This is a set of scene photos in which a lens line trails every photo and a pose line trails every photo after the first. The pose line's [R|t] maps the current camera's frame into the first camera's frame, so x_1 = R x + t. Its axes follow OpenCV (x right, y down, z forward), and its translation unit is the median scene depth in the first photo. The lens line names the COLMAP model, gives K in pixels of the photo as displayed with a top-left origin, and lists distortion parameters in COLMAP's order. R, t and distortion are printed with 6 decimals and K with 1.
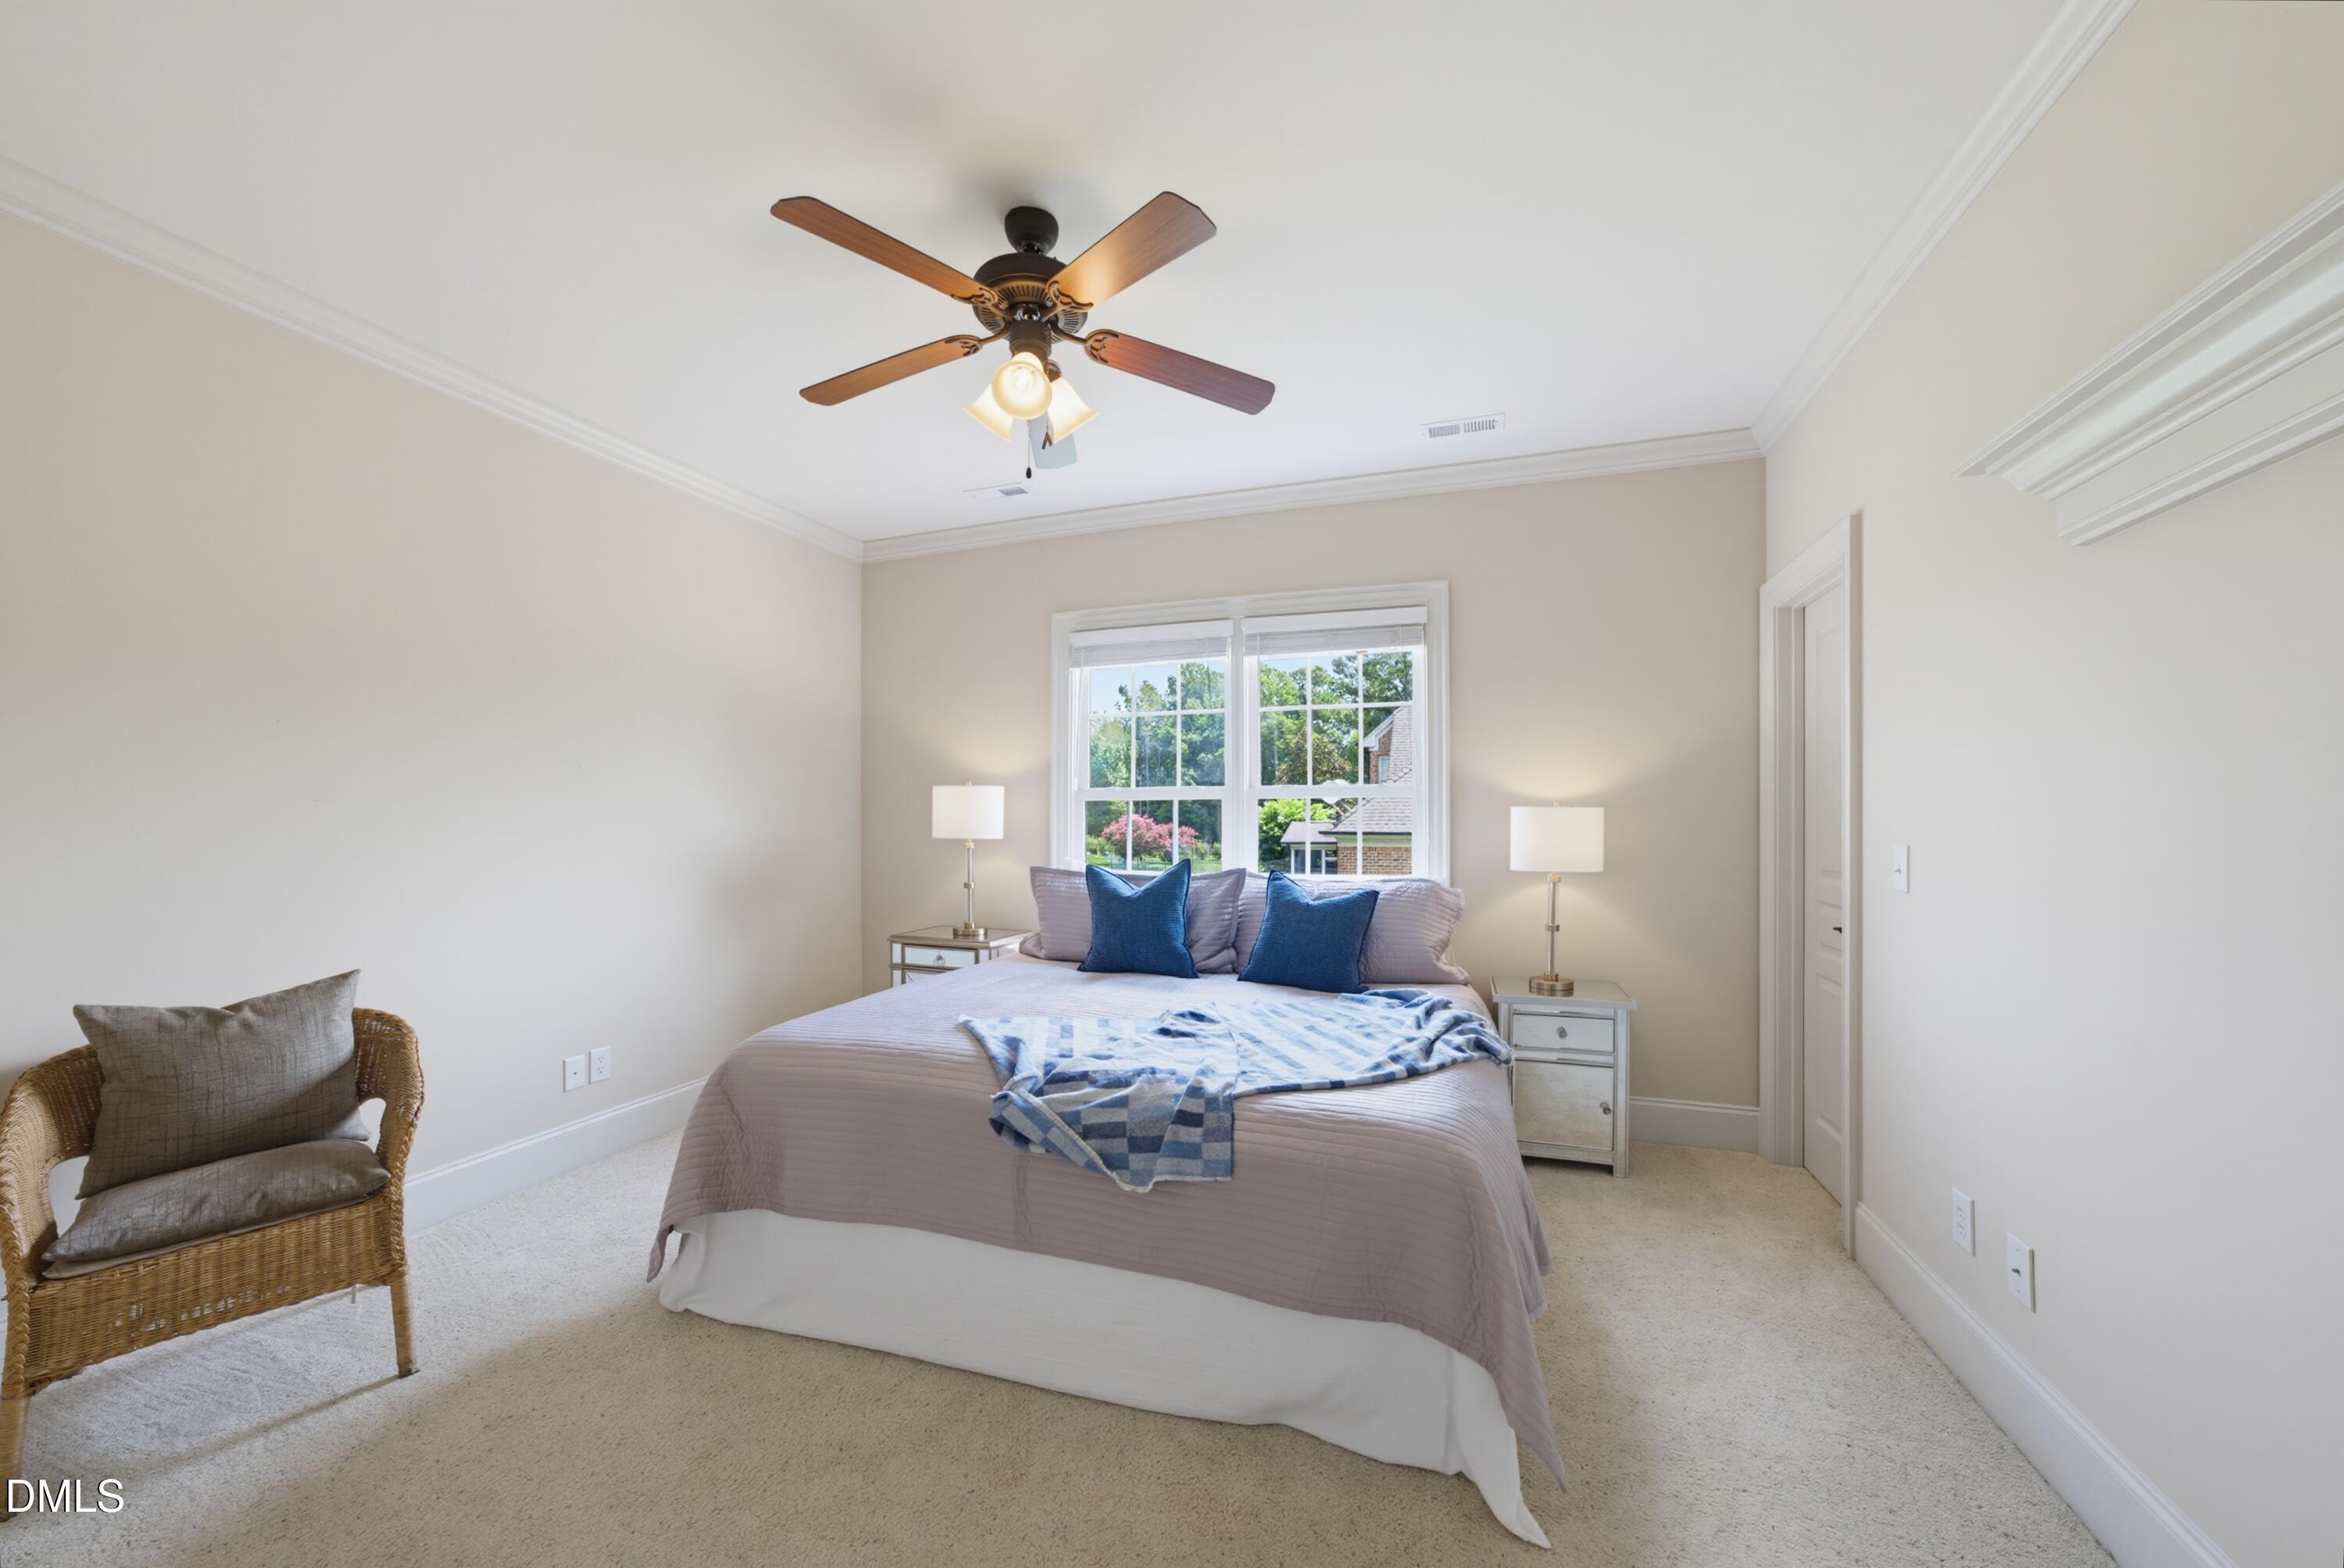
lens RADIAL K [[867.3, 0, 1168.7], [0, 867.3, 819.6], [0, 0, 1]] dist [-0.081363, 0.035658]
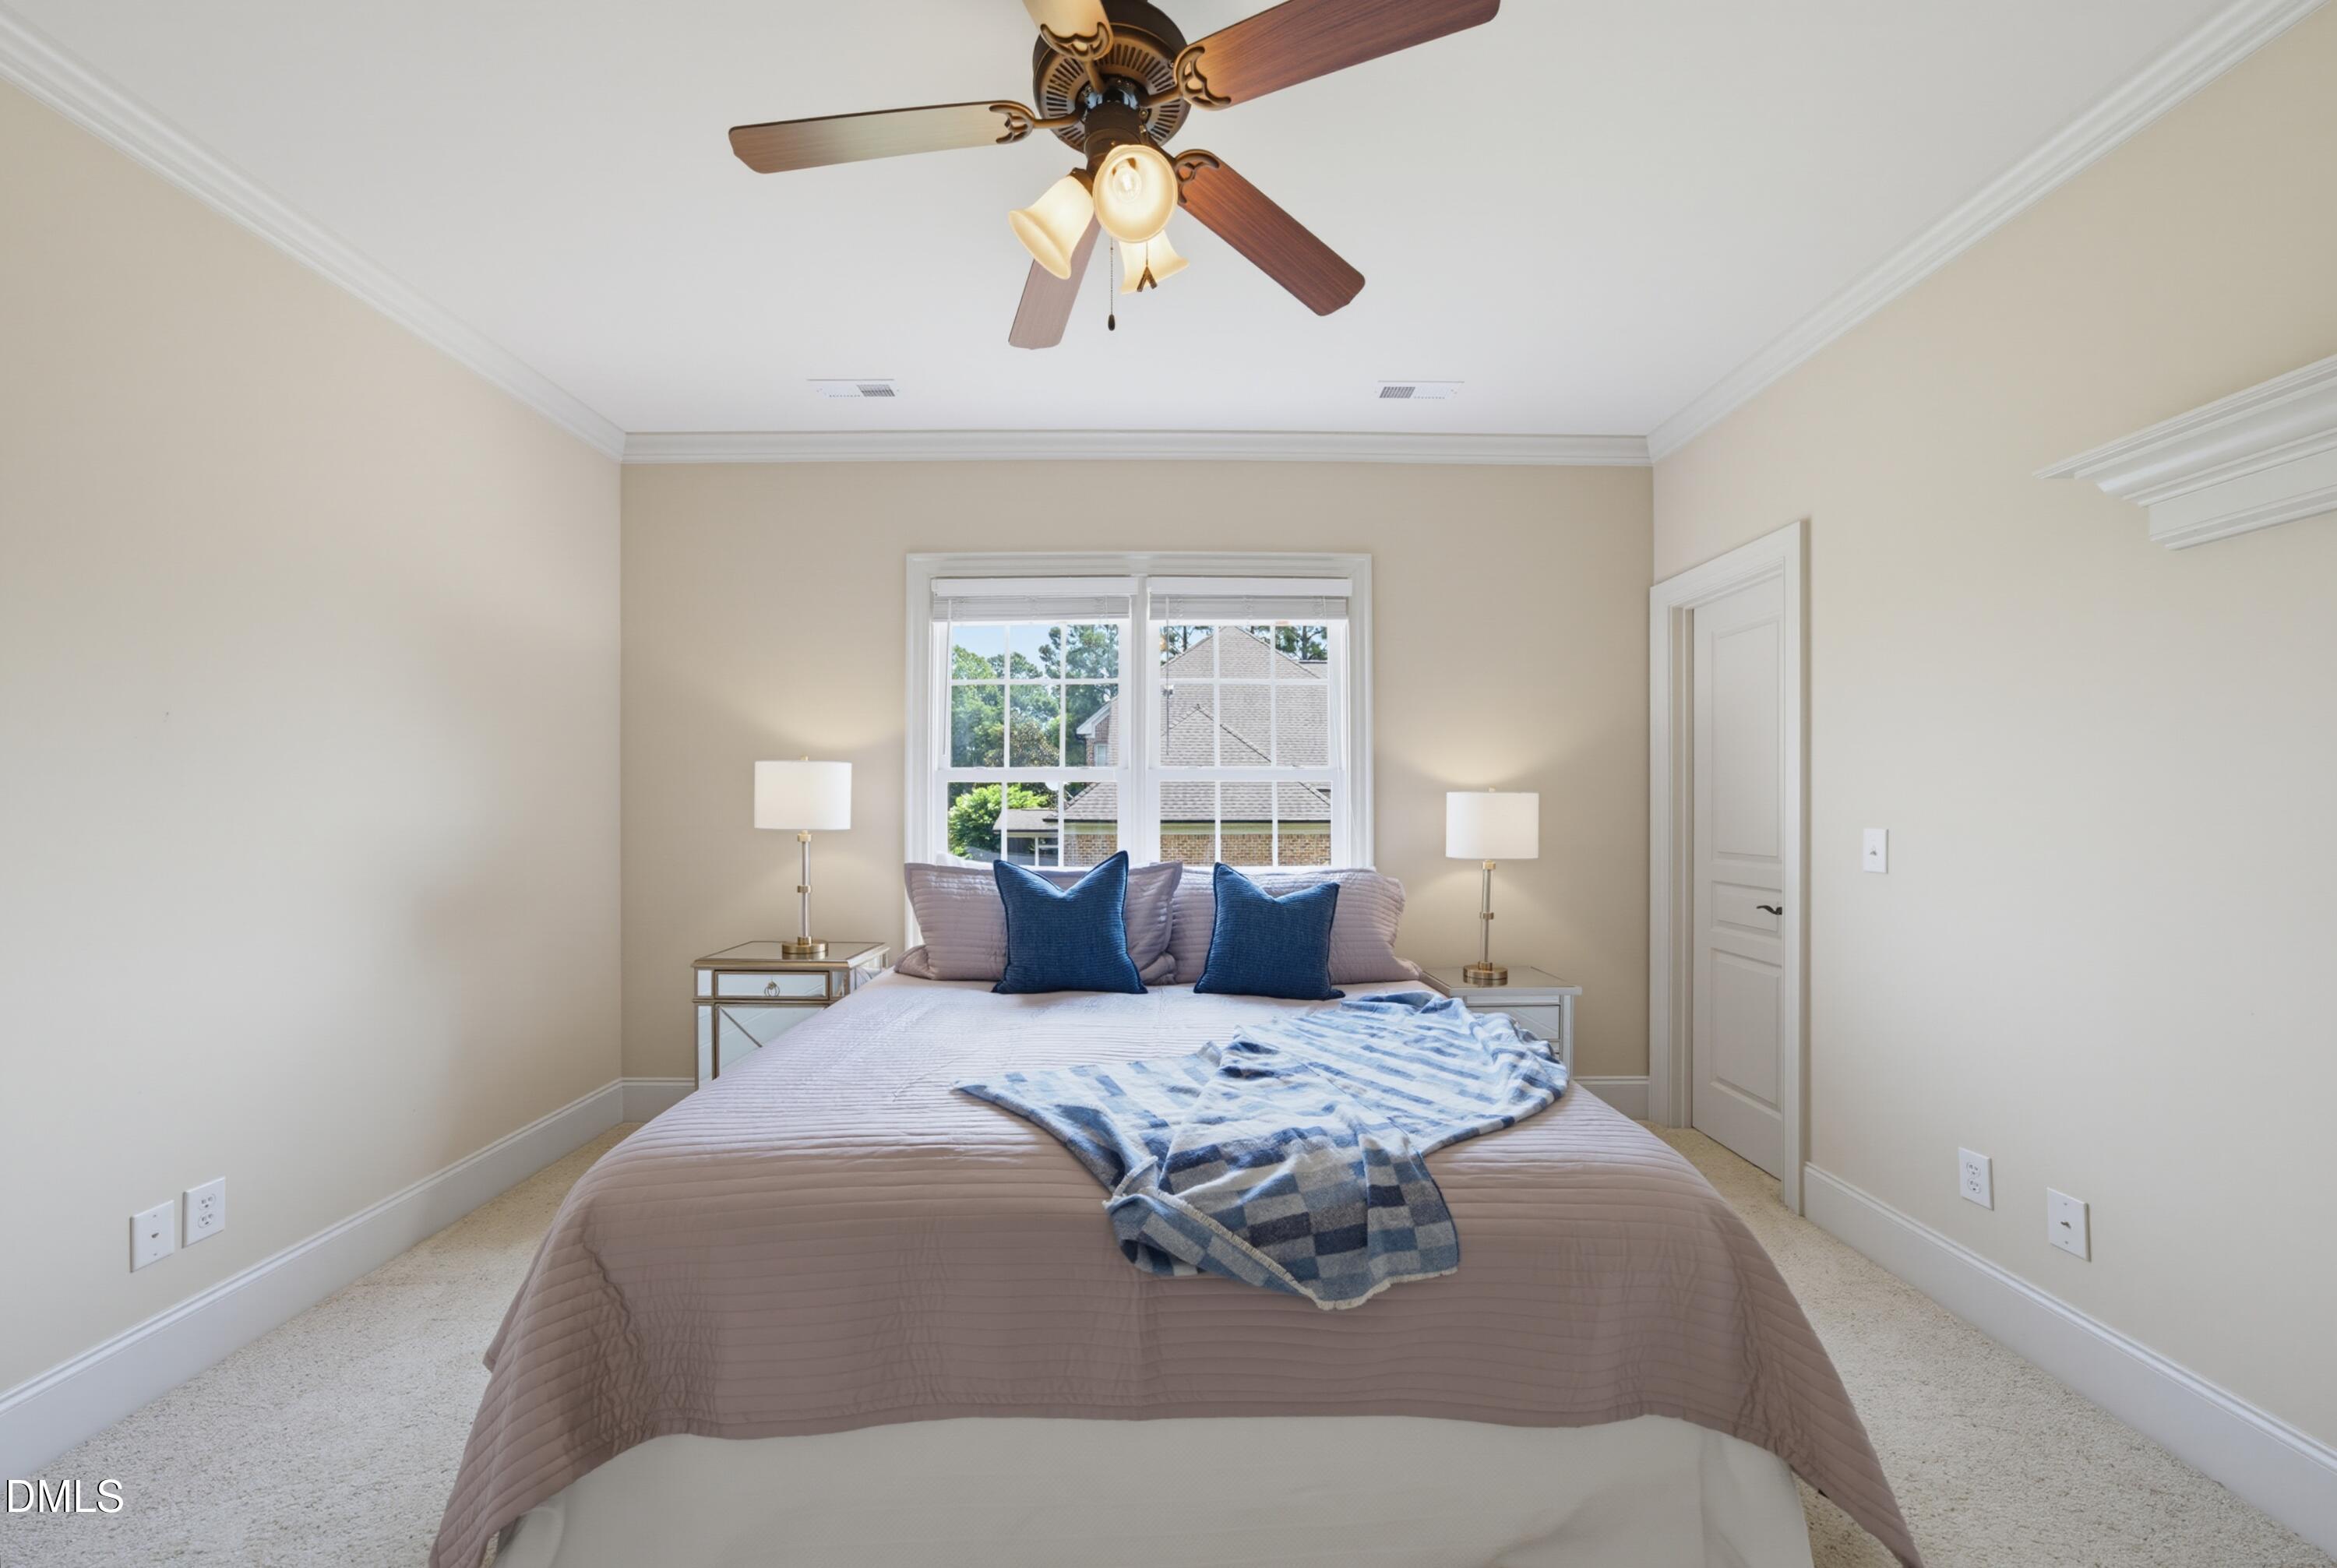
lens RADIAL K [[867.4, 0, 1172.9], [0, 867.4, 804.7], [0, 0, 1]] dist [-0.040014, 0.012427]
pose [[0.939993, 0.001668, 0.341189, -0.312164], [-0.000811, 0.999996, -0.002655, 0.002816], [-0.341192, 0.002219, 0.939991, 0.262639]]
